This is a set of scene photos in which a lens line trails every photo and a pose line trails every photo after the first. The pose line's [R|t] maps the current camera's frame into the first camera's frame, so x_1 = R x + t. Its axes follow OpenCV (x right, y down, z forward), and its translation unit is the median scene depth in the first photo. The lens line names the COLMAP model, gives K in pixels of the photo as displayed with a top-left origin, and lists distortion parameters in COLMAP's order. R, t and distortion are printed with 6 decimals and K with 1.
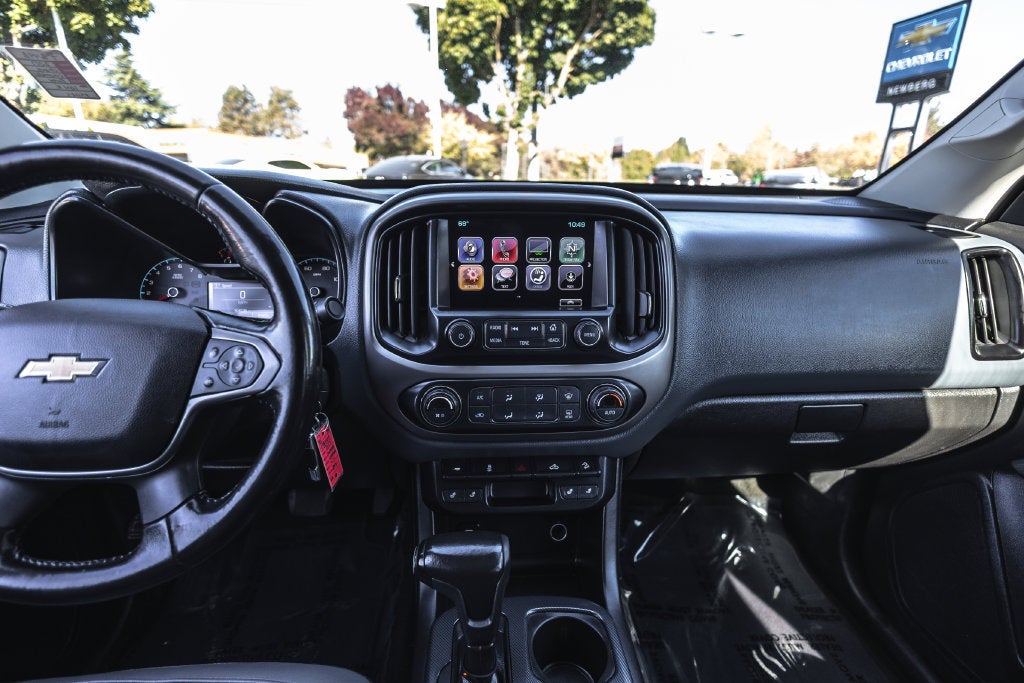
lens RADIAL K [[484.1, 0, 512.7], [0, 484.1, 340.4], [0, 0, 1]] dist [0.022024, -0.007615]
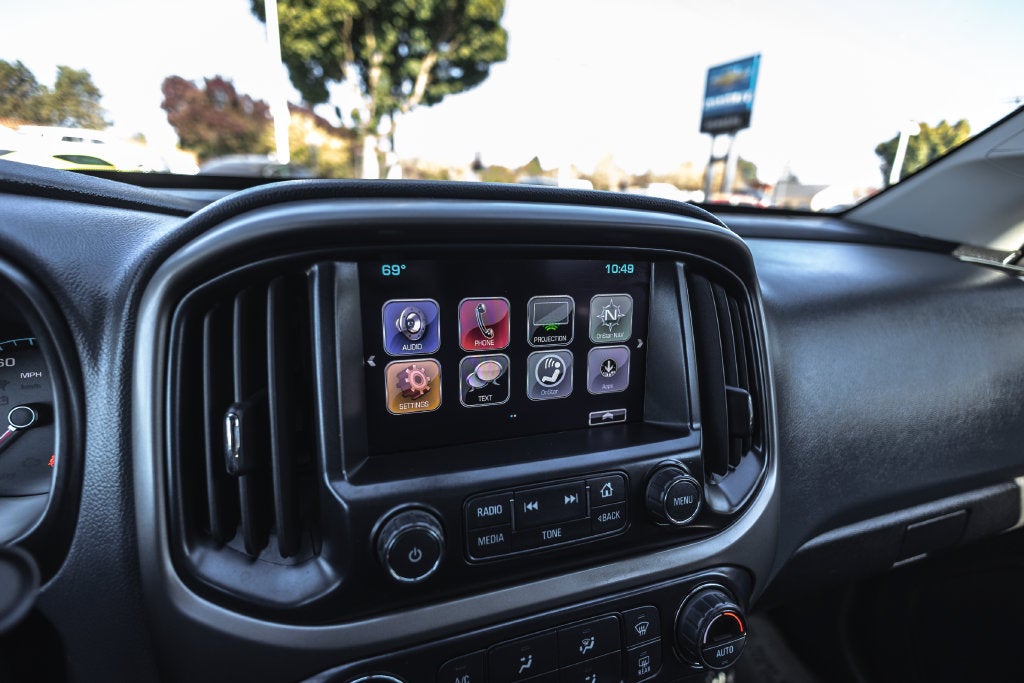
lens RADIAL K [[484.1, 0, 514.3], [0, 484.1, 340.2], [0, 0, 1]] dist [0.022024, -0.007615]
pose [[0.961440, -0.049709, 0.270486, -0.070377], [0.055604, 0.998352, -0.014170, -0.097559], [-0.269336, 0.028663, 0.962620, 0.323453]]
